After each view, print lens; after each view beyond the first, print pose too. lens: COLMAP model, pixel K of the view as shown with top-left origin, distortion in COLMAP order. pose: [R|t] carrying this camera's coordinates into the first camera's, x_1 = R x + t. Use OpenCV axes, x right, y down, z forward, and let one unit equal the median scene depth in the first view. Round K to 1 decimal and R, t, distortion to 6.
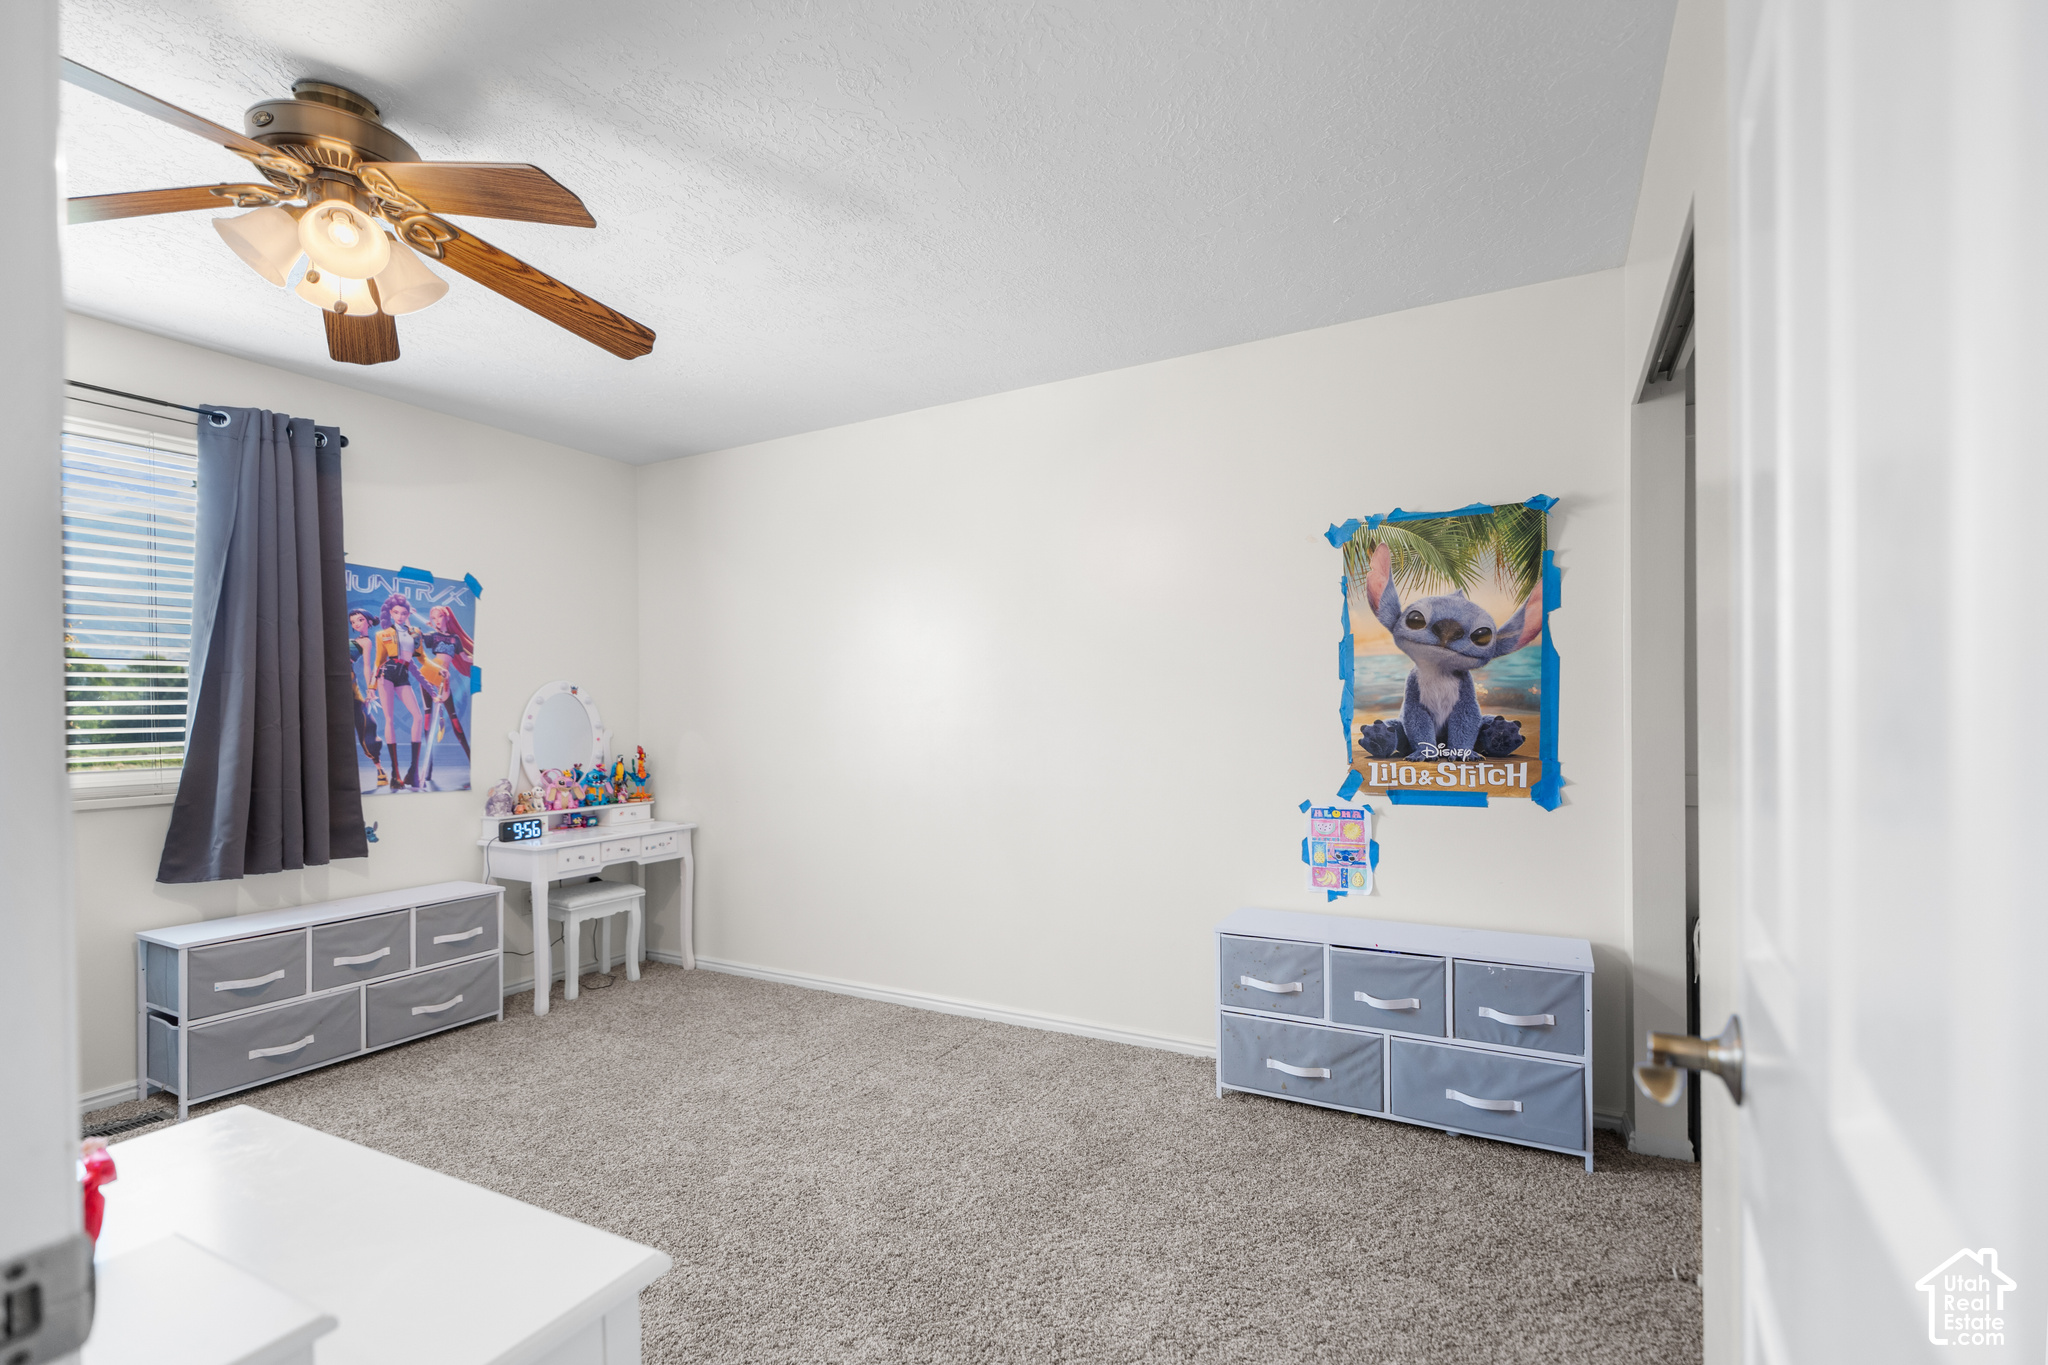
lens RADIAL K [[931.2, 0, 1025.3], [0, 931.2, 714.1], [0, 0, 1]] dist [0.003590, -0.000009]
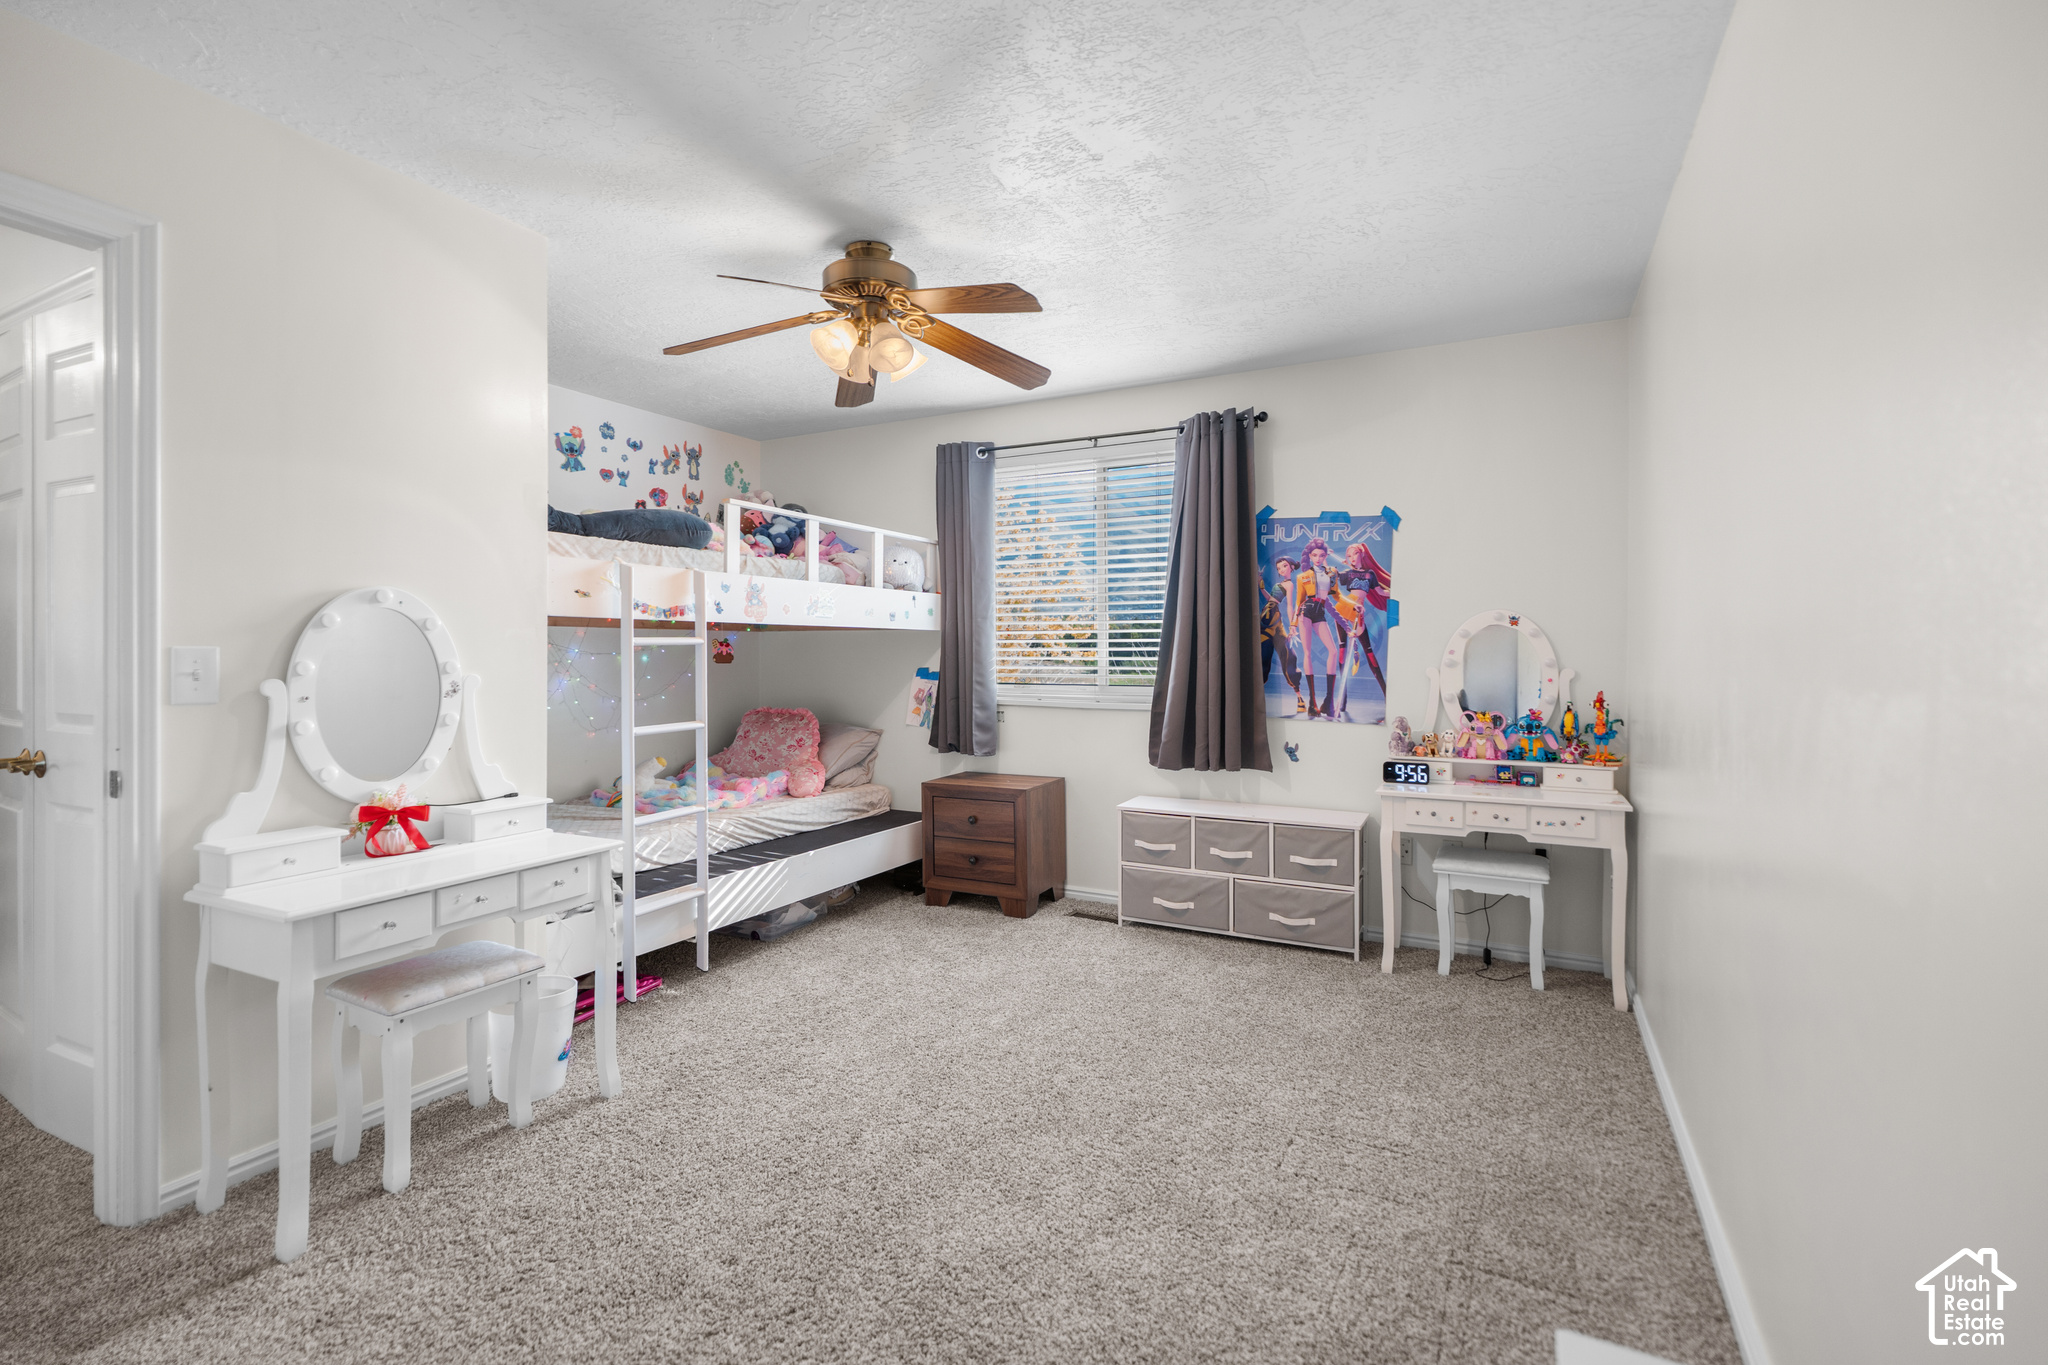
lens RADIAL K [[931.2, 0, 1025.9], [0, 931.2, 646.8], [0, 0, 1]] dist [0.003590, -0.000009]
pose [[0.011150, 0.007279, -0.999911, 0.413738], [-0.001196, 0.999973, 0.007266, -0.009037], [0.999937, 0.001115, 0.011158, 0.641597]]
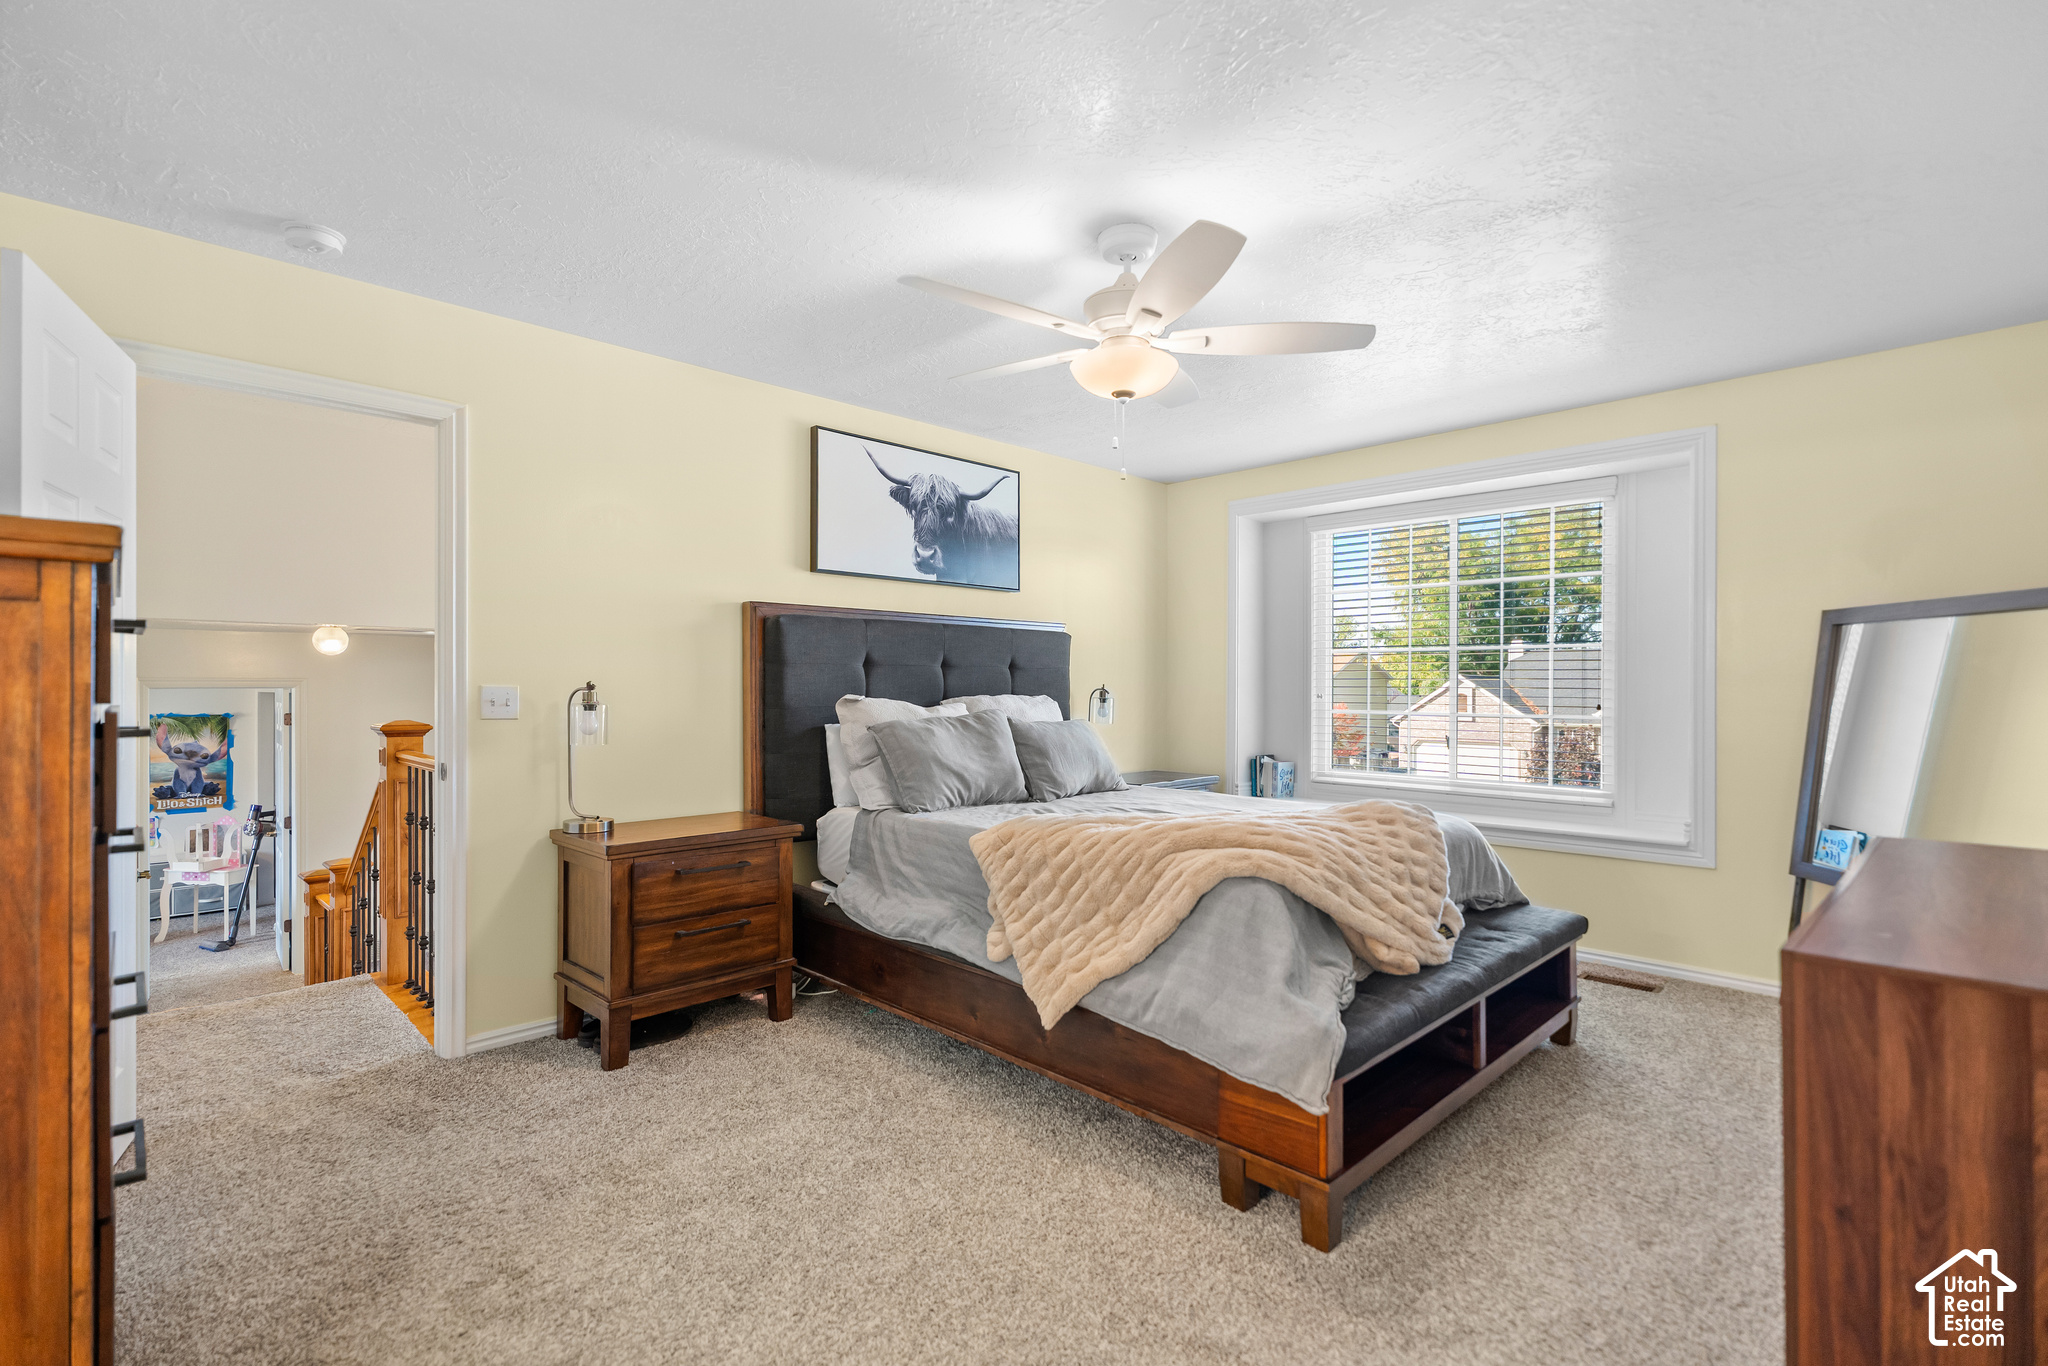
lens RADIAL K [[931.2, 0, 1019.6], [0, 931.2, 692.5], [0, 0, 1]] dist [0.003590, -0.000009]
pose [[0.280716, 0.013123, 0.959701, -0.912237], [-0.000004, 0.999907, -0.013672, -0.133876], [-0.959791, 0.003834, 0.280690, -1.301597]]
